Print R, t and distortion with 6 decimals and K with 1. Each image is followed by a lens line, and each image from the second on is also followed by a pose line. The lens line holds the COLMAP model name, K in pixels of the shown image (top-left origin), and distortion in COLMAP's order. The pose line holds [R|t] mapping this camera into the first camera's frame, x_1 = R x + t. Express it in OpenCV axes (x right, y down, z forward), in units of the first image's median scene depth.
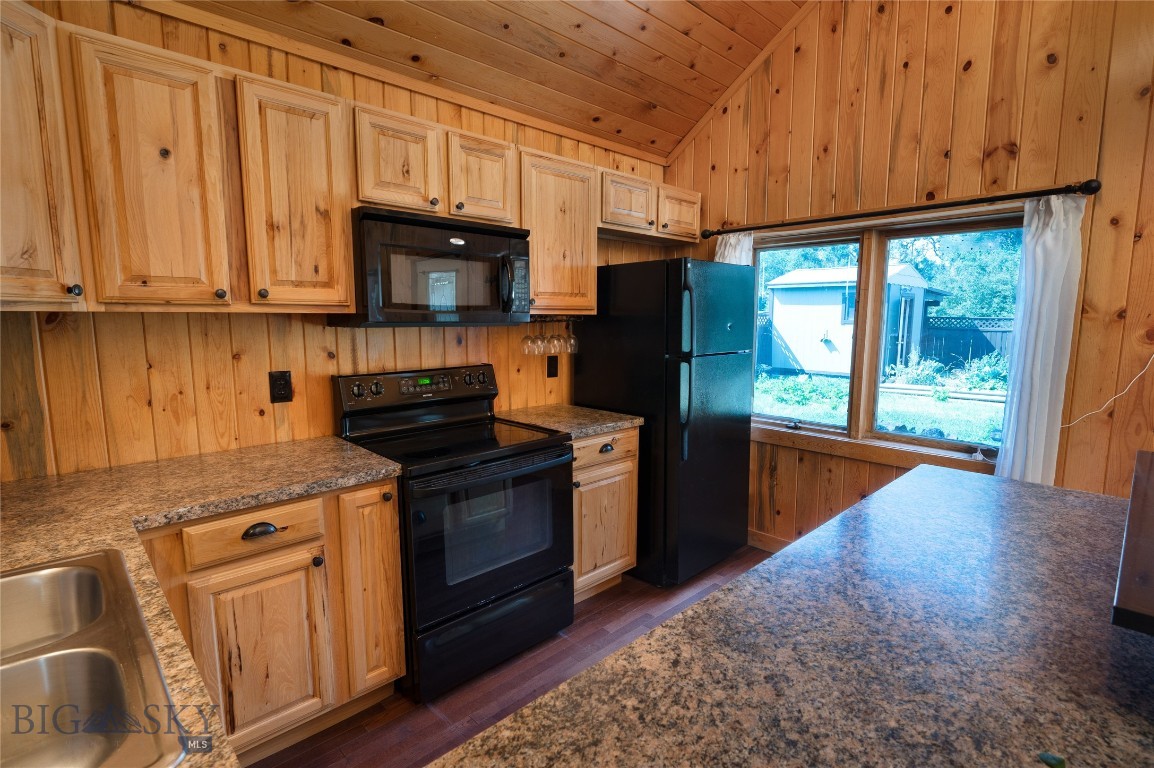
lens RADIAL K [[555.3, 0, 580.0], [0, 555.3, 388.6], [0, 0, 1]] dist [0.001429, 0.000128]
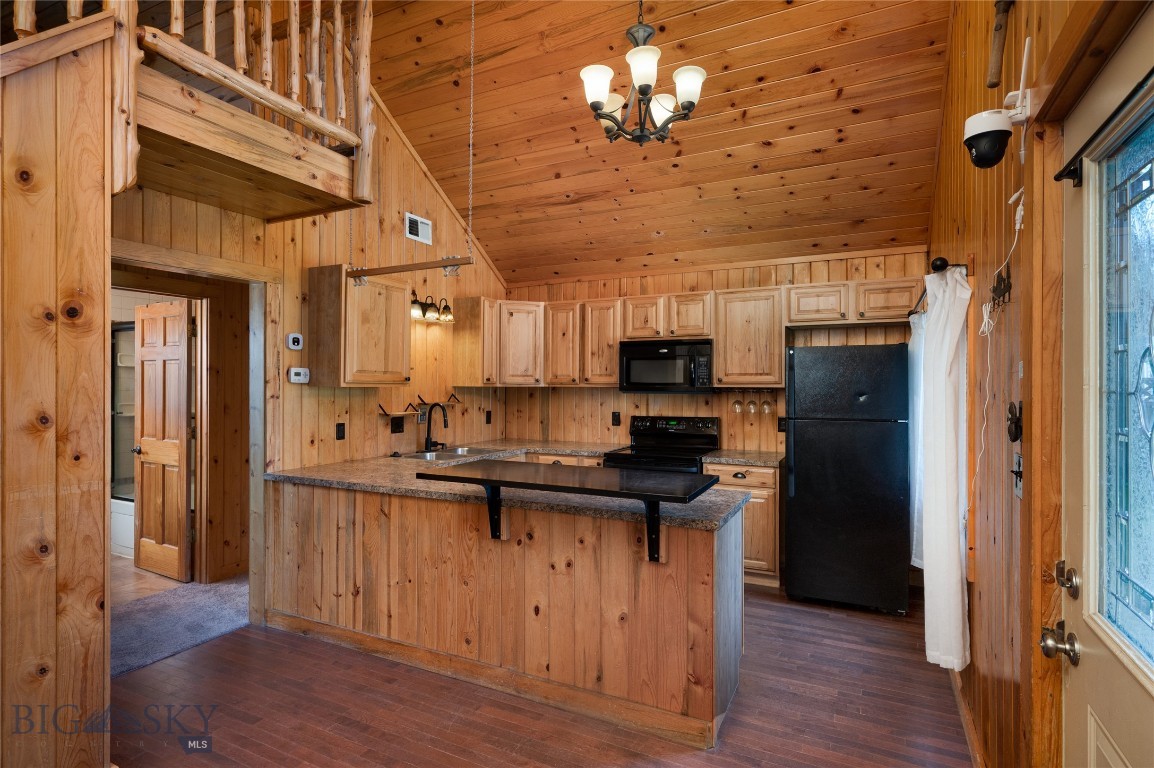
lens RADIAL K [[576.8, 0, 577.0], [0, 576.8, 384.0], [0, 0, 1]] dist [-0.002139, -0.000909]
pose [[0.345674, -0.001998, -0.938353, 1.625587], [-0.122182, 0.991389, -0.047121, -0.014002], [0.930366, 0.130938, 0.342453, 0.025519]]
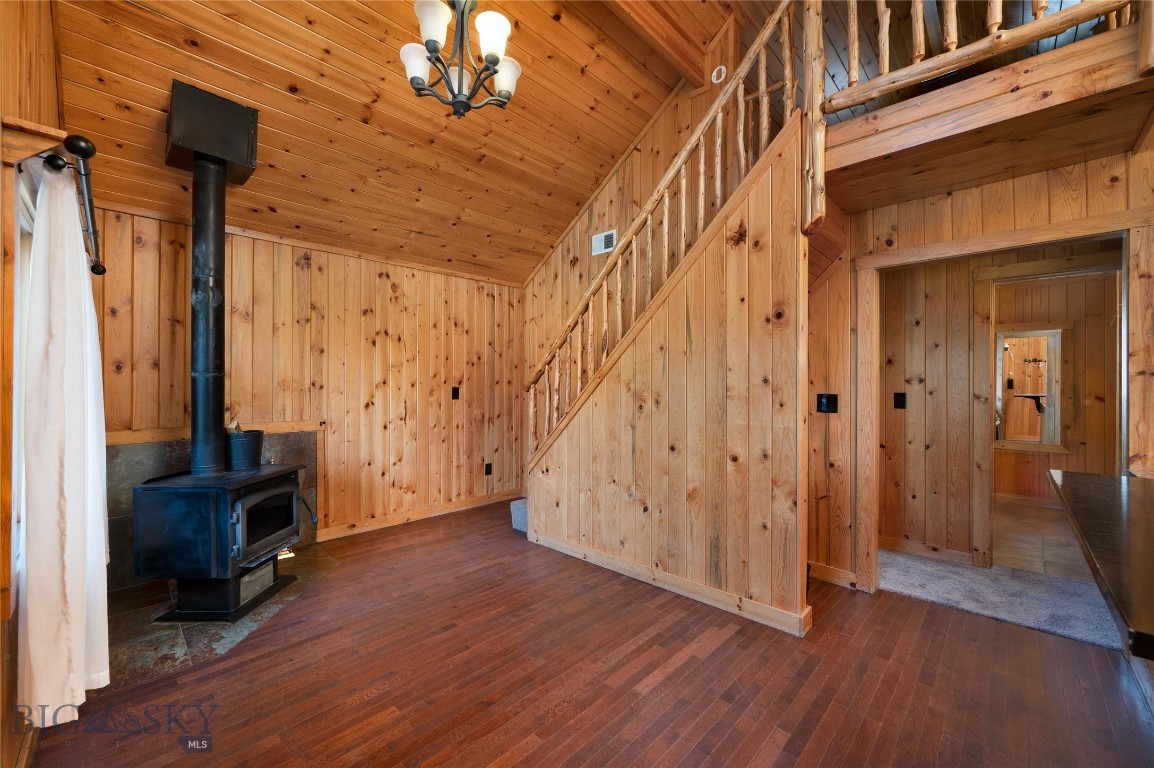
lens RADIAL K [[458.7, 0, 577.0], [0, 458.7, 384.0], [0, 0, 1]] dist [-0.001068, 0.000145]
pose [[-0.998926, -0.006334, -0.045897, 1.103647], [-0.012101, 0.991894, 0.126490, -0.037421], [0.044724, 0.126909, -0.990906, 0.700049]]
